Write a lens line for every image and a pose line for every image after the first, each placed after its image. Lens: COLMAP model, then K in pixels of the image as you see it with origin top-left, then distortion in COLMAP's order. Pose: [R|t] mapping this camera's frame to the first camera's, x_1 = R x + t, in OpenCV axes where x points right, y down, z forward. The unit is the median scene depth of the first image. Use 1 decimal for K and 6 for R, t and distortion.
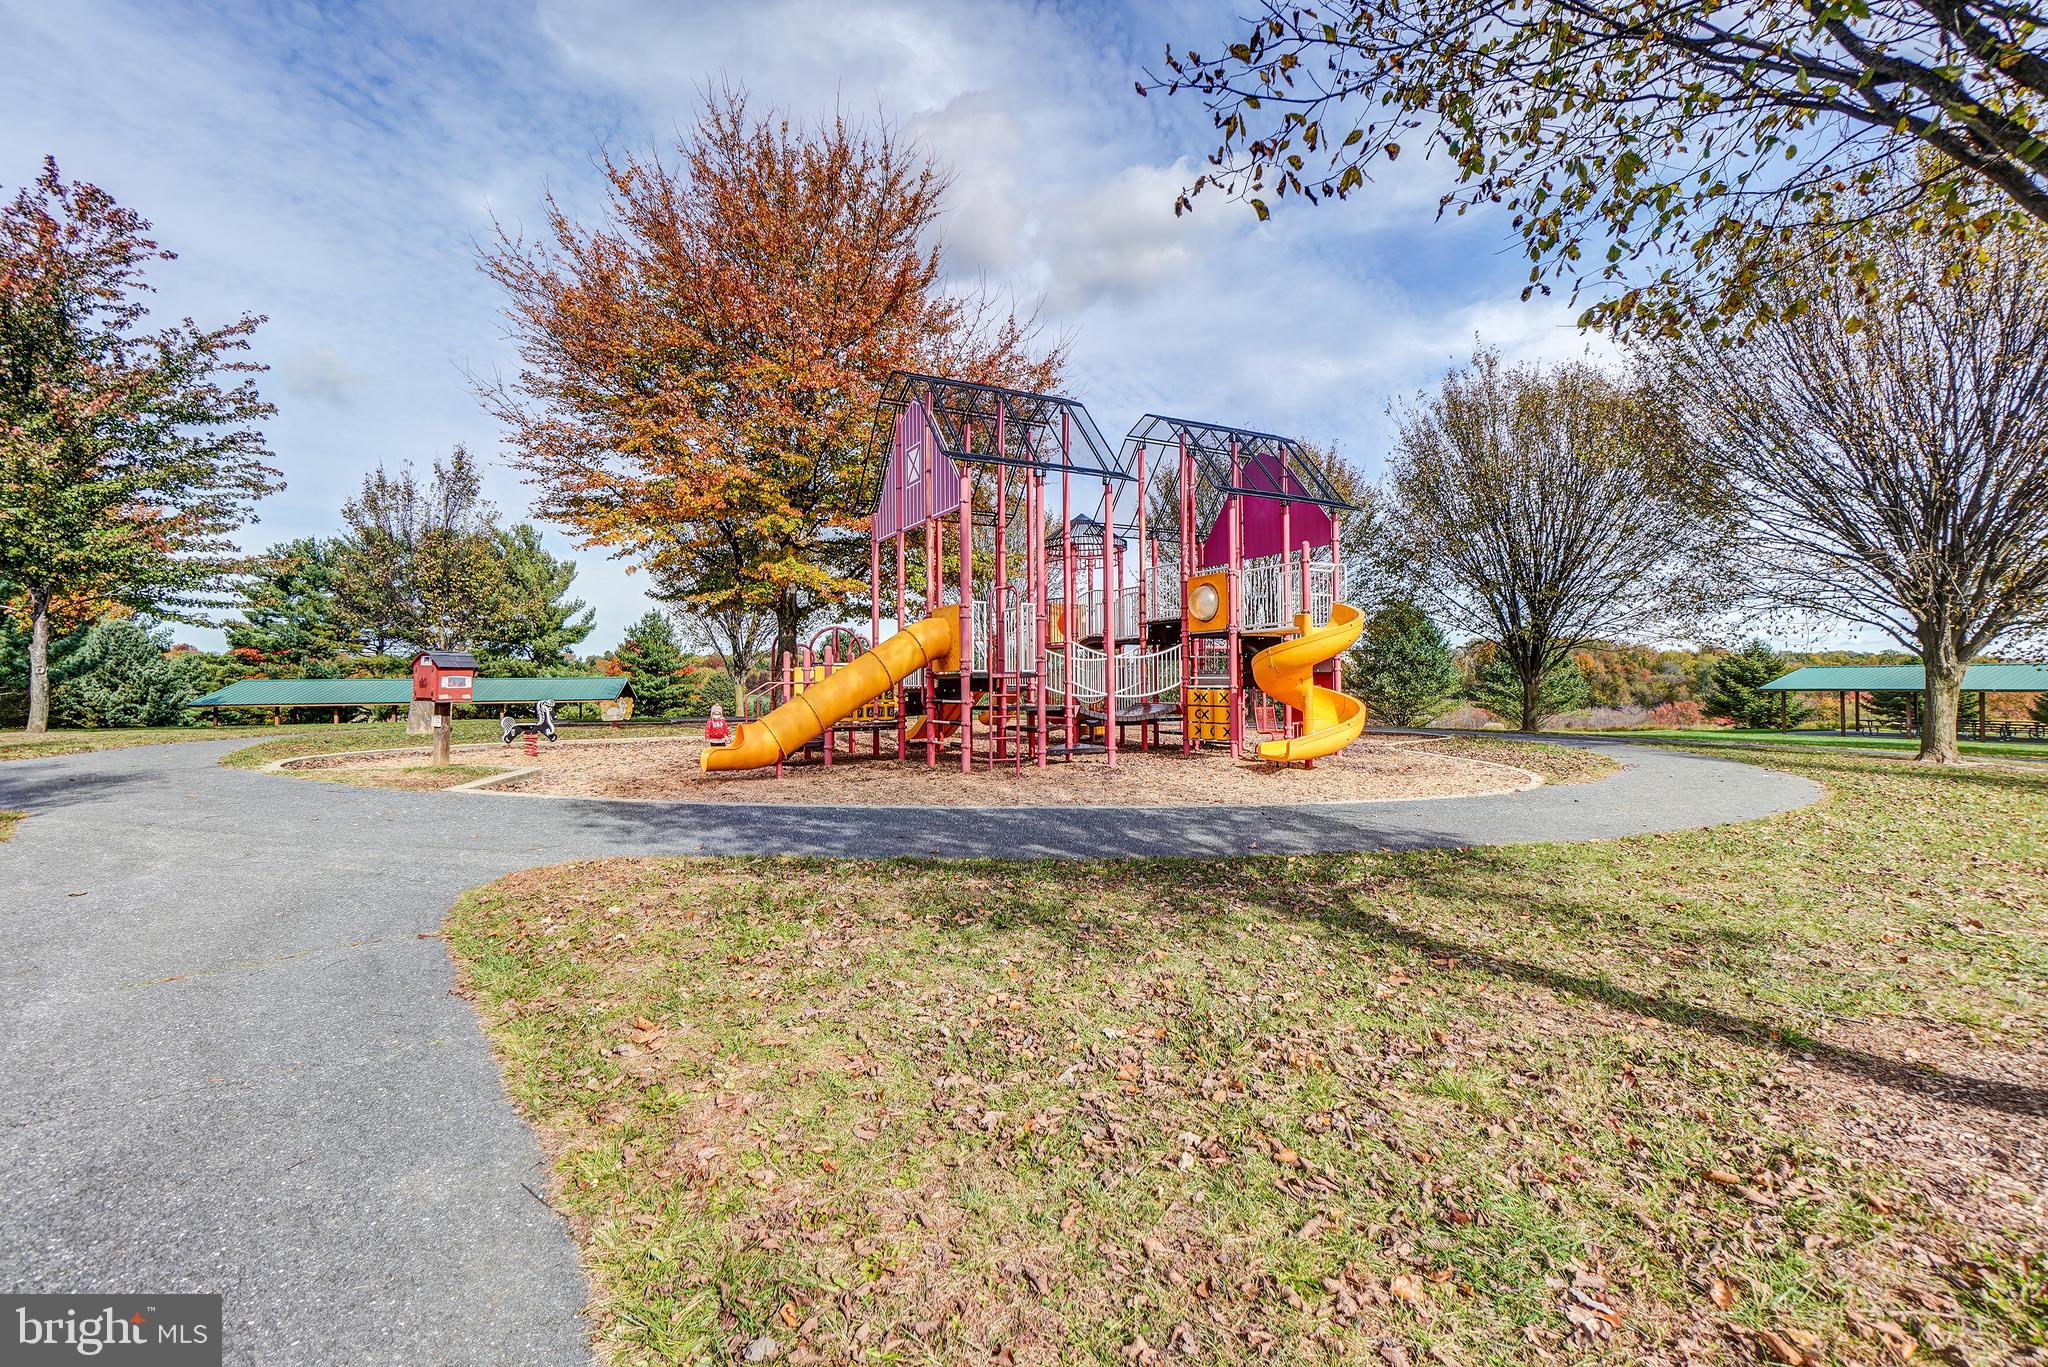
lens RADIAL K [[886.4, 0, 1024.7], [0, 886.4, 687.2], [0, 0, 1]] dist [0.000062, 0.000001]
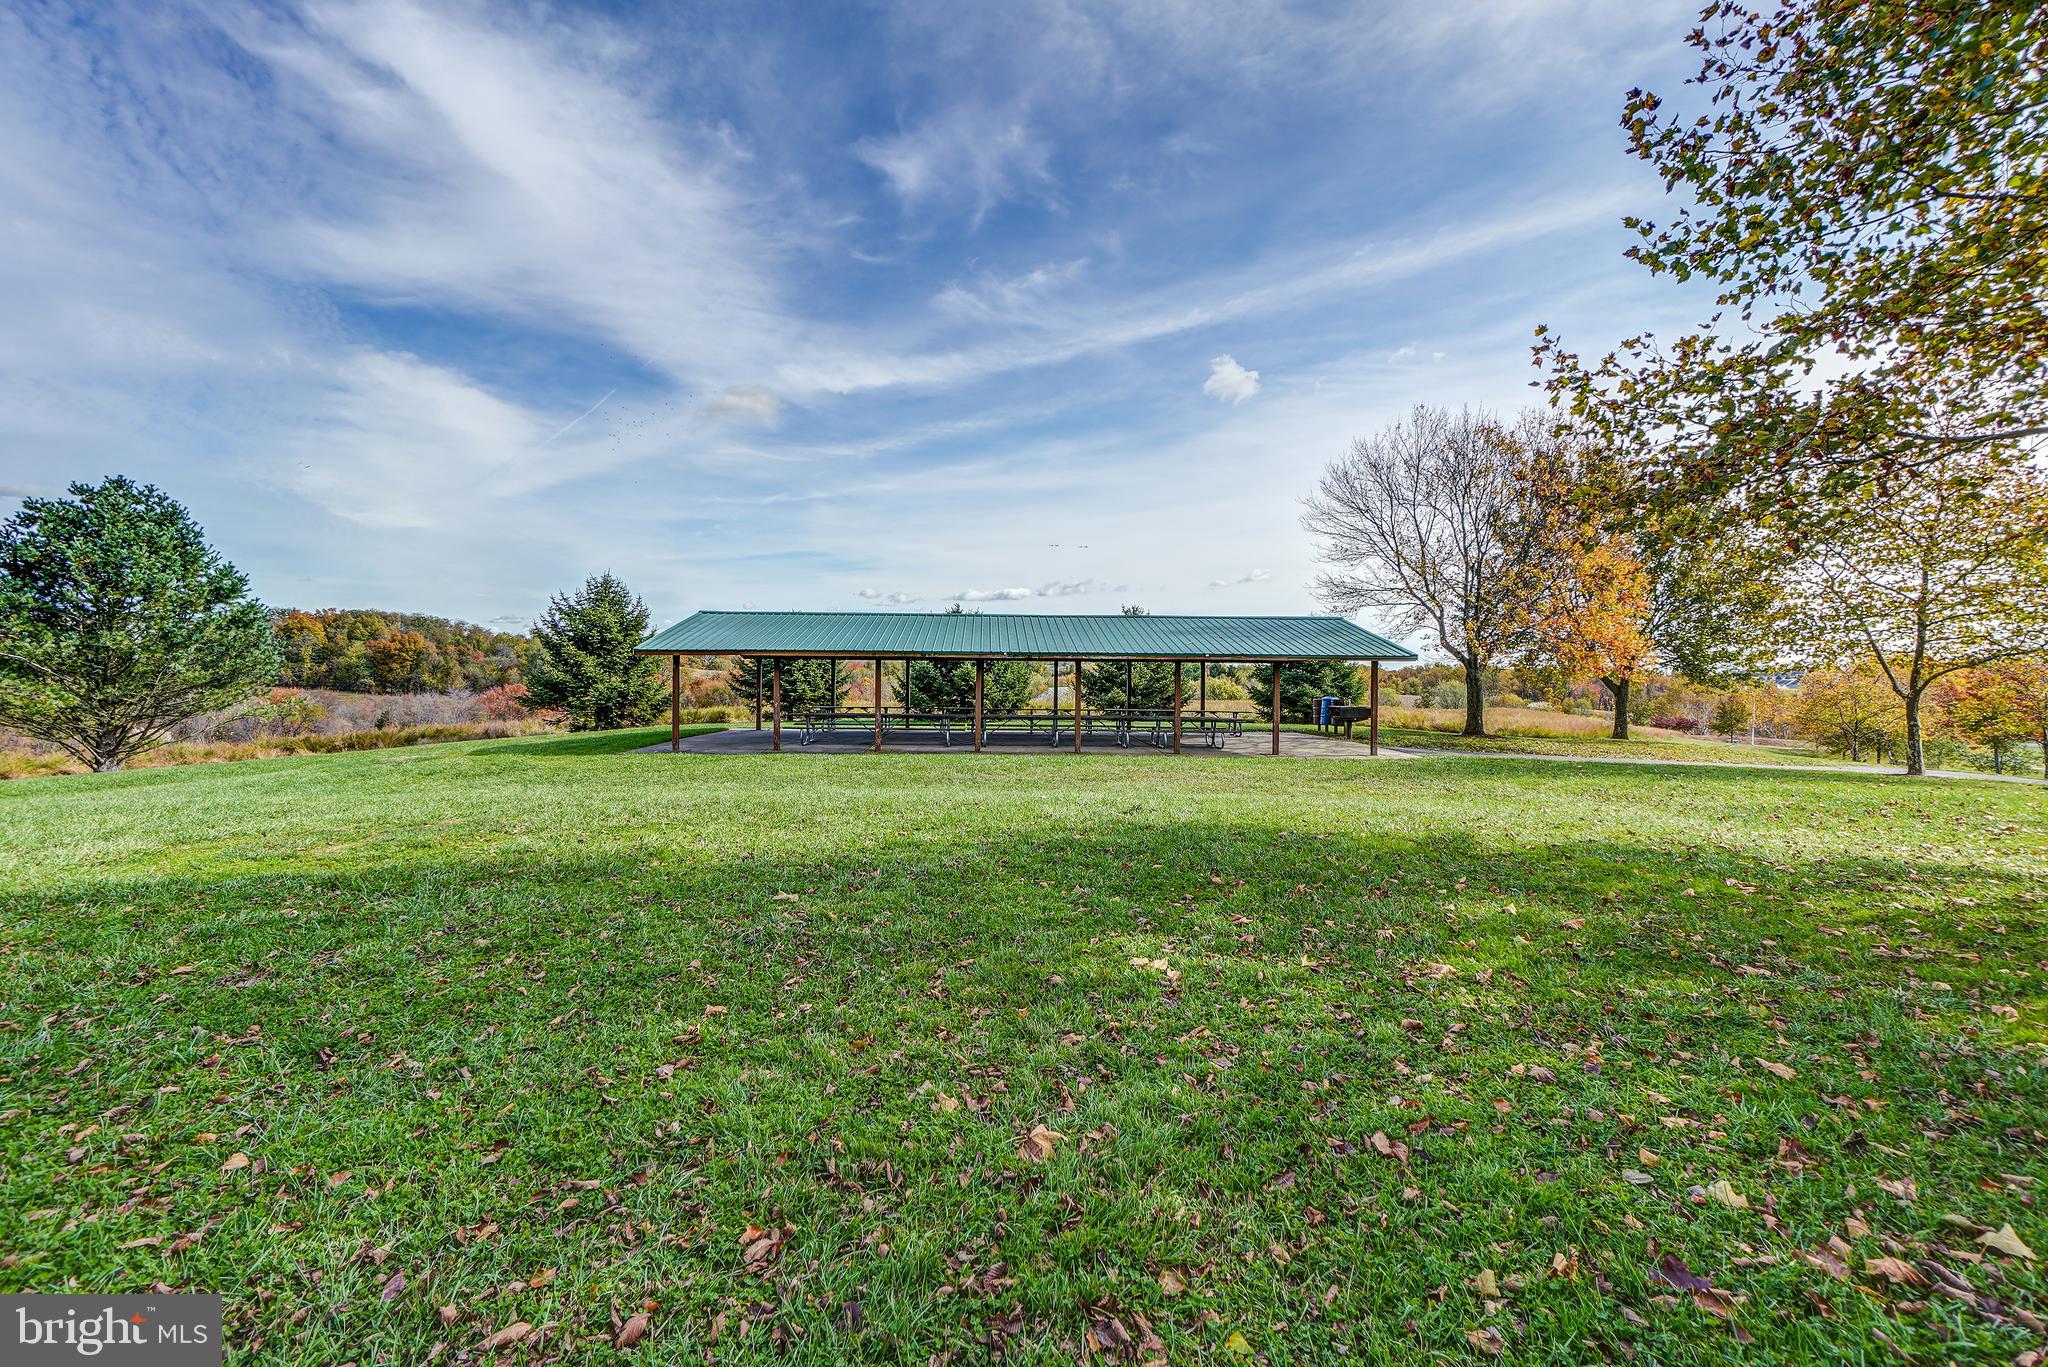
lens RADIAL K [[886.4, 0, 1023.4], [0, 886.4, 680.7], [0, 0, 1]] dist [0.000062, 0.000001]
pose [[0.402004, -0.003810, 0.915630, 0.063538], [-0.006387, 0.999955, 0.006965, 0.001328], [-0.915616, -0.008648, 0.401962, 0.080405]]
